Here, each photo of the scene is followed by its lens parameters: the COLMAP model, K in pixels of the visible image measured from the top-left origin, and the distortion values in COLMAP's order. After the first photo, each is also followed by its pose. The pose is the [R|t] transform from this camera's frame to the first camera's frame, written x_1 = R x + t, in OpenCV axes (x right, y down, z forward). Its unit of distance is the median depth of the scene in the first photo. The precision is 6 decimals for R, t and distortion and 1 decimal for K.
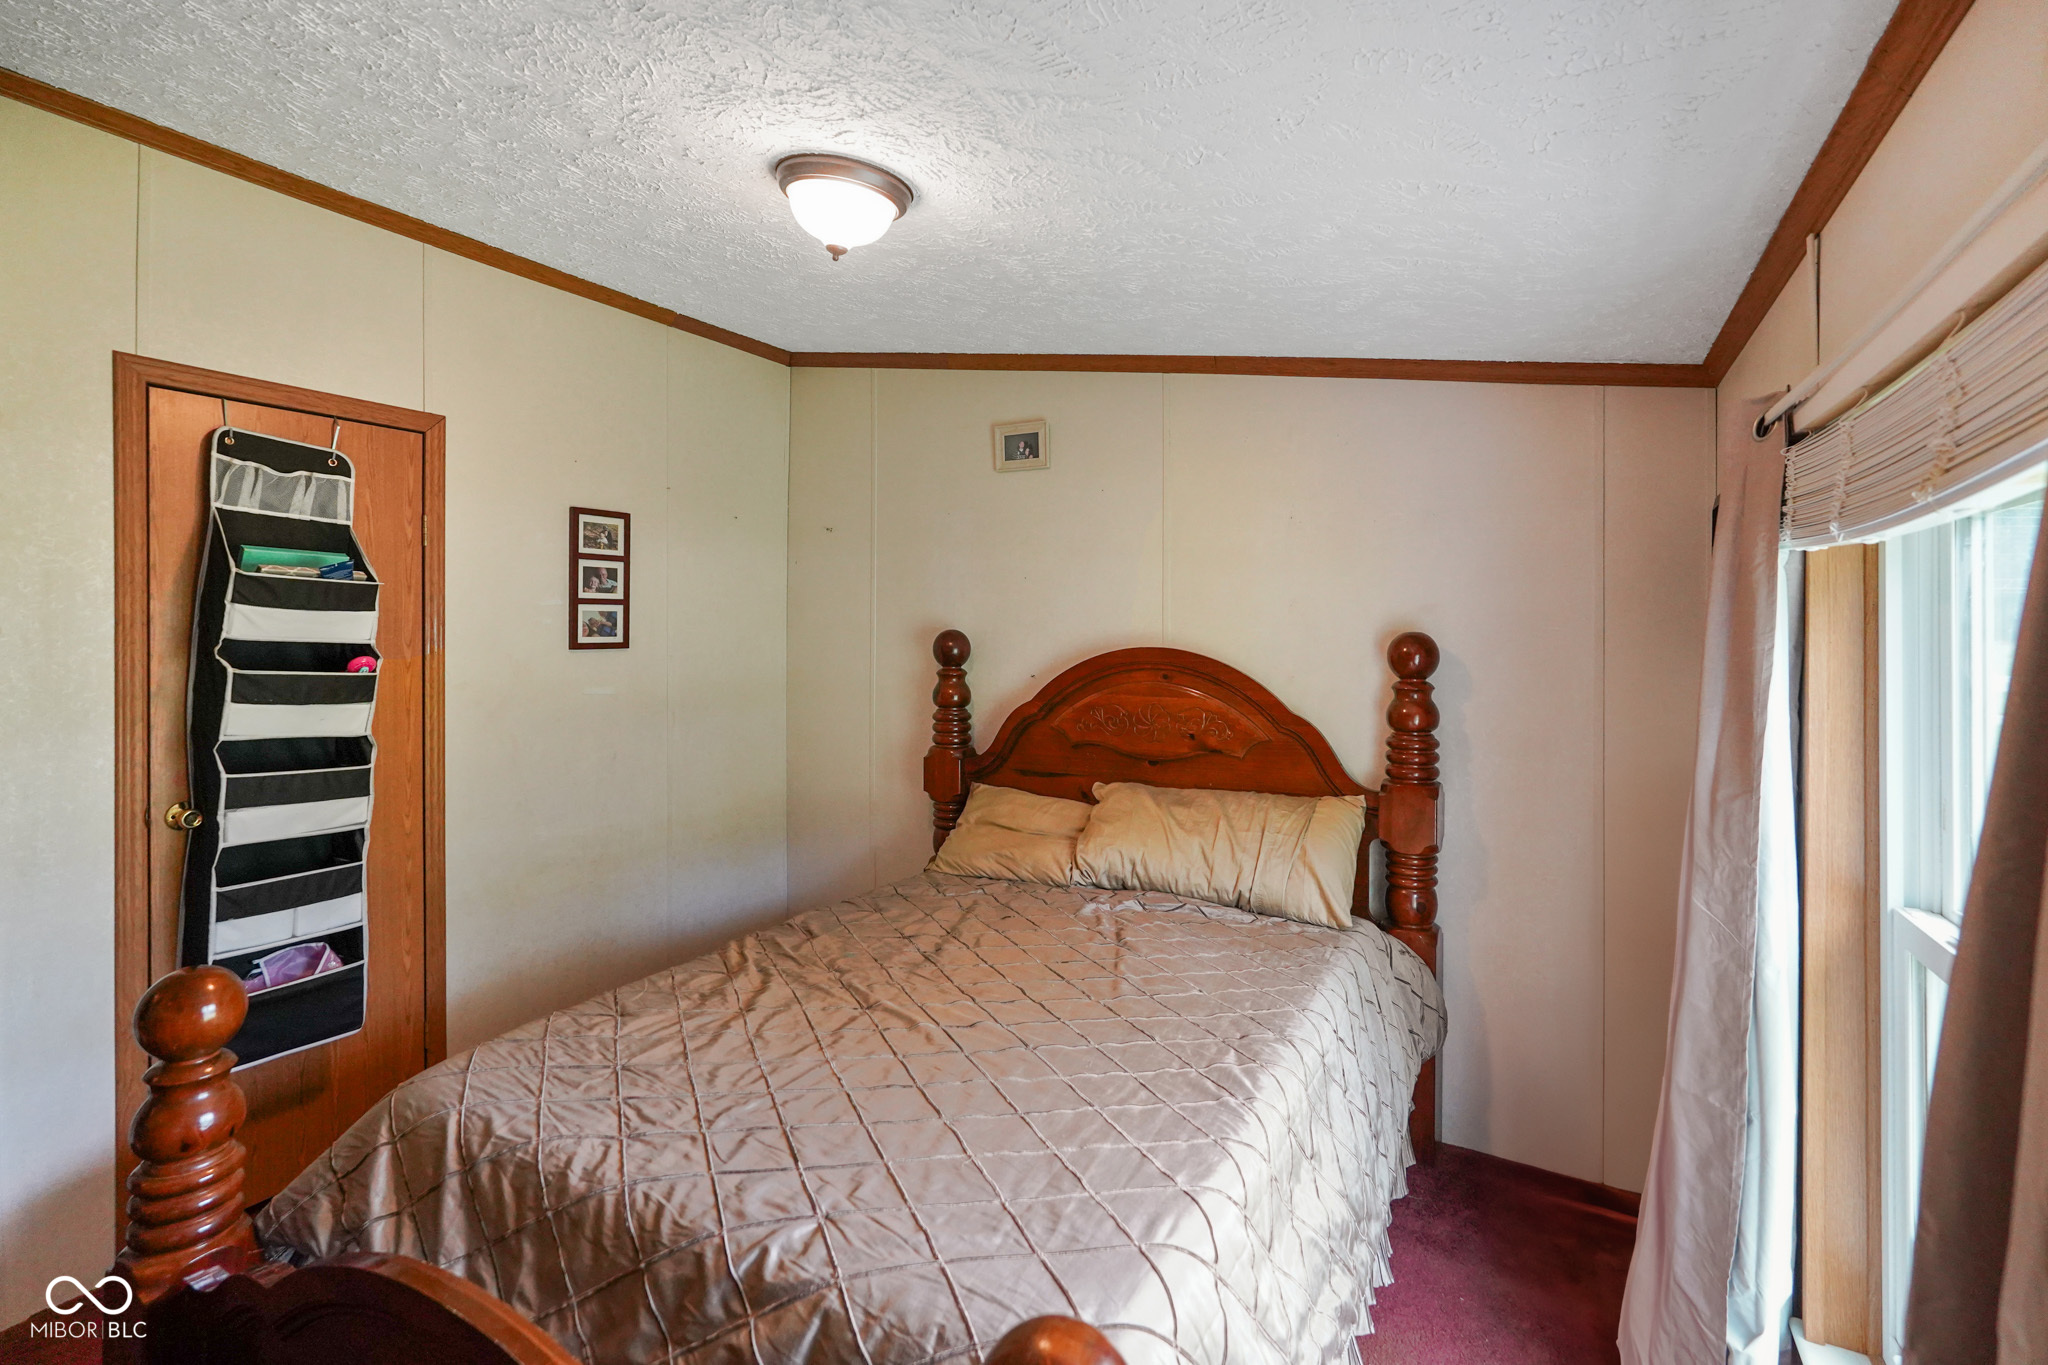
lens RADIAL K [[946.1, 0, 1029.9], [0, 946.1, 635.0], [0, 0, 1]] dist [-0.021276, -0.000014]
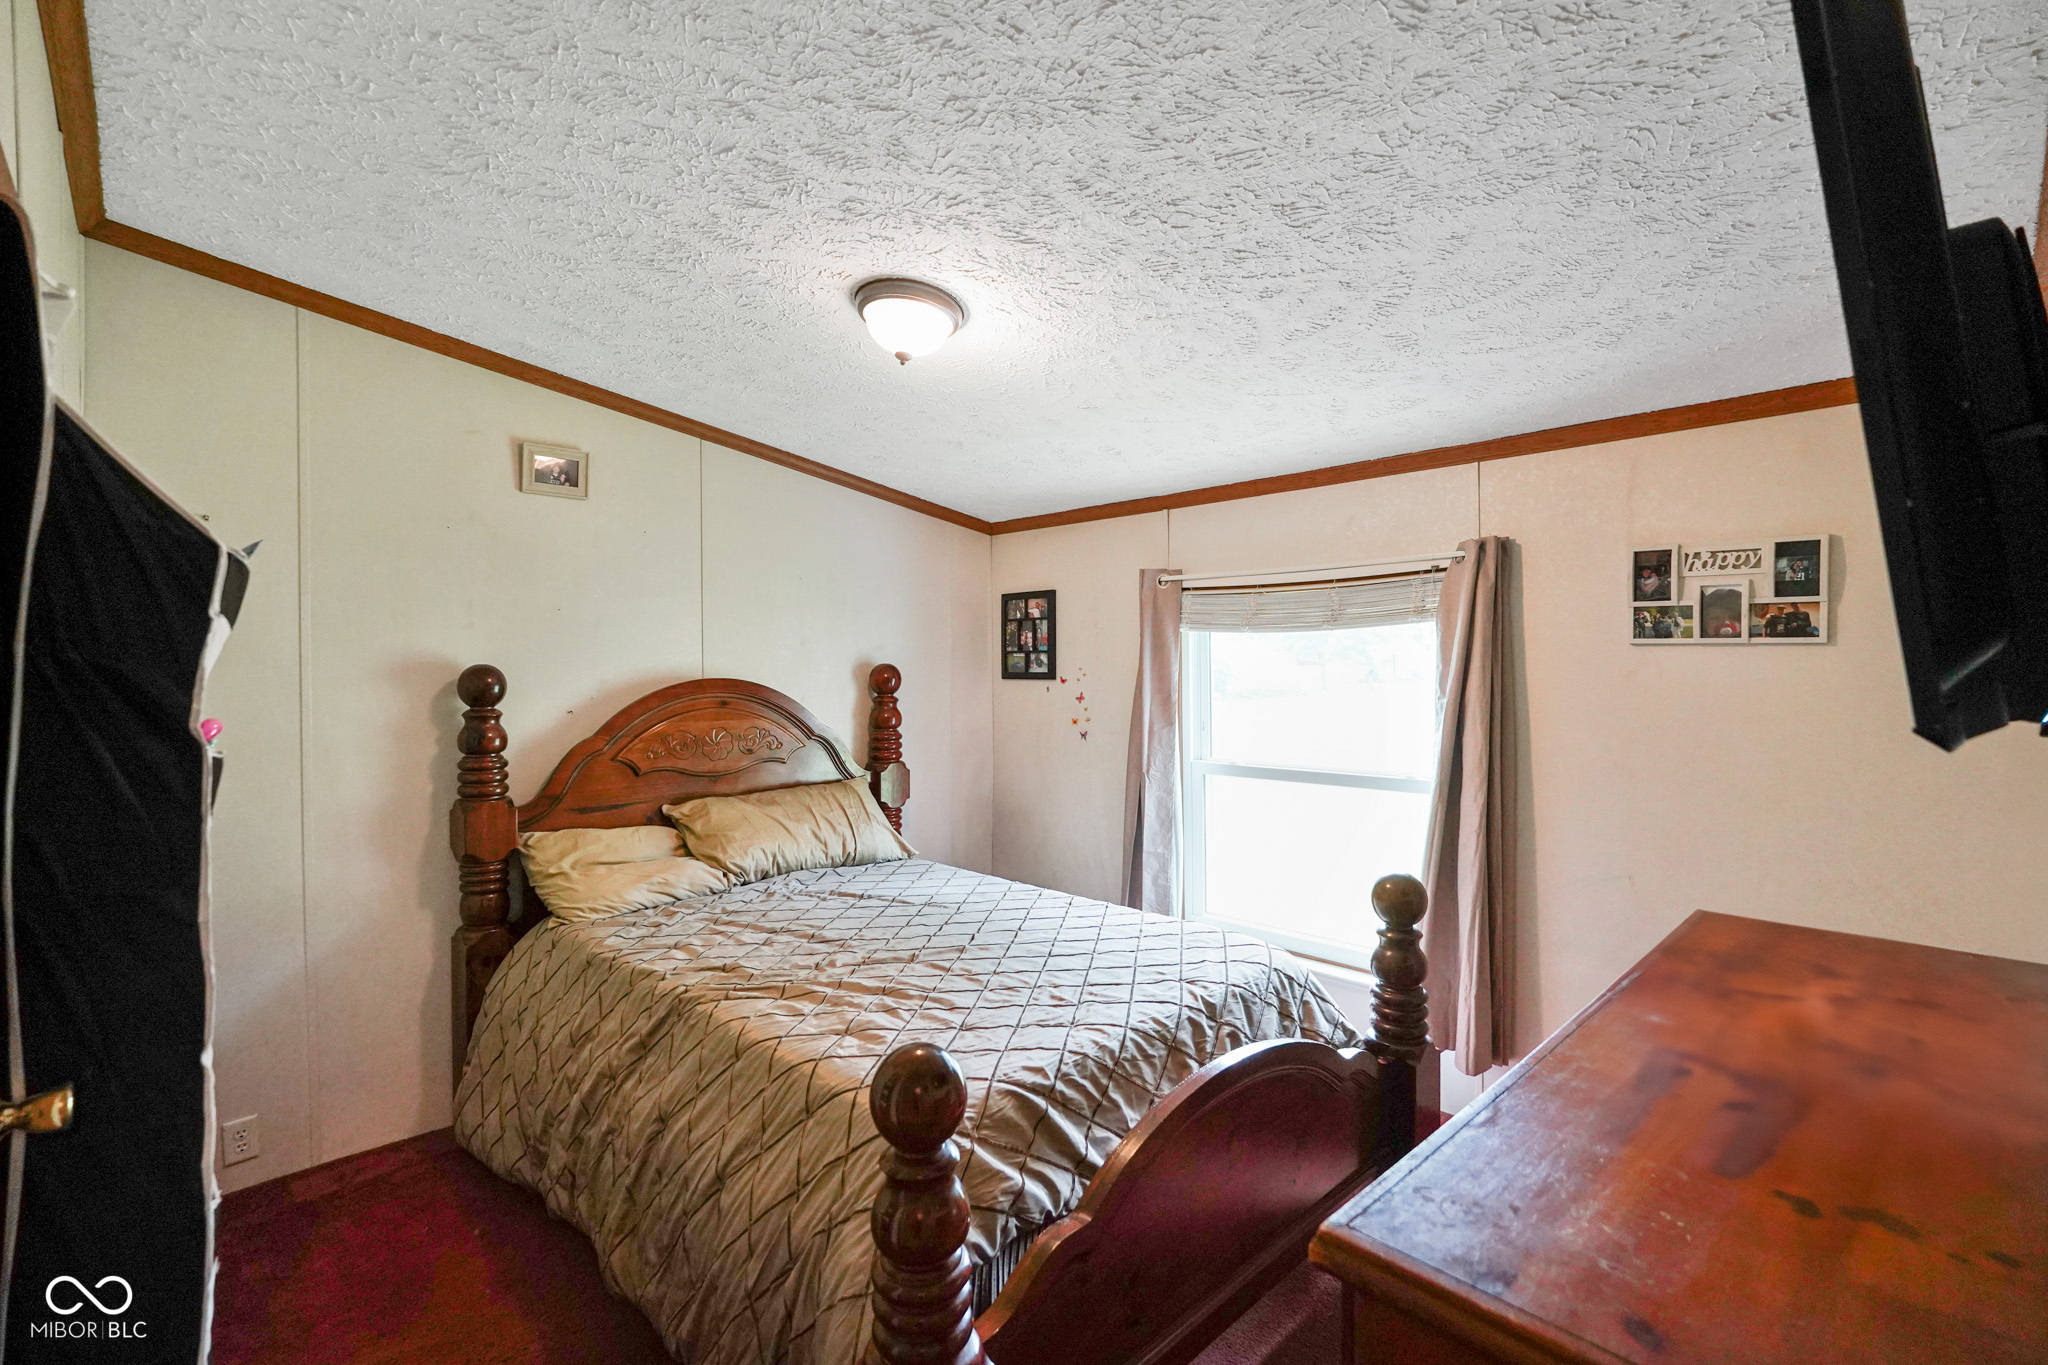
lens RADIAL K [[912.3, 0, 1019.6], [0, 912.3, 676.1], [0, 0, 1]] dist [-0.021887, 0.011300]
pose [[0.289458, -0.015601, 0.957064, -0.958274], [0.006838, 0.999875, 0.014231, -0.003658], [-0.957166, 0.002425, 0.289528, 0.371926]]
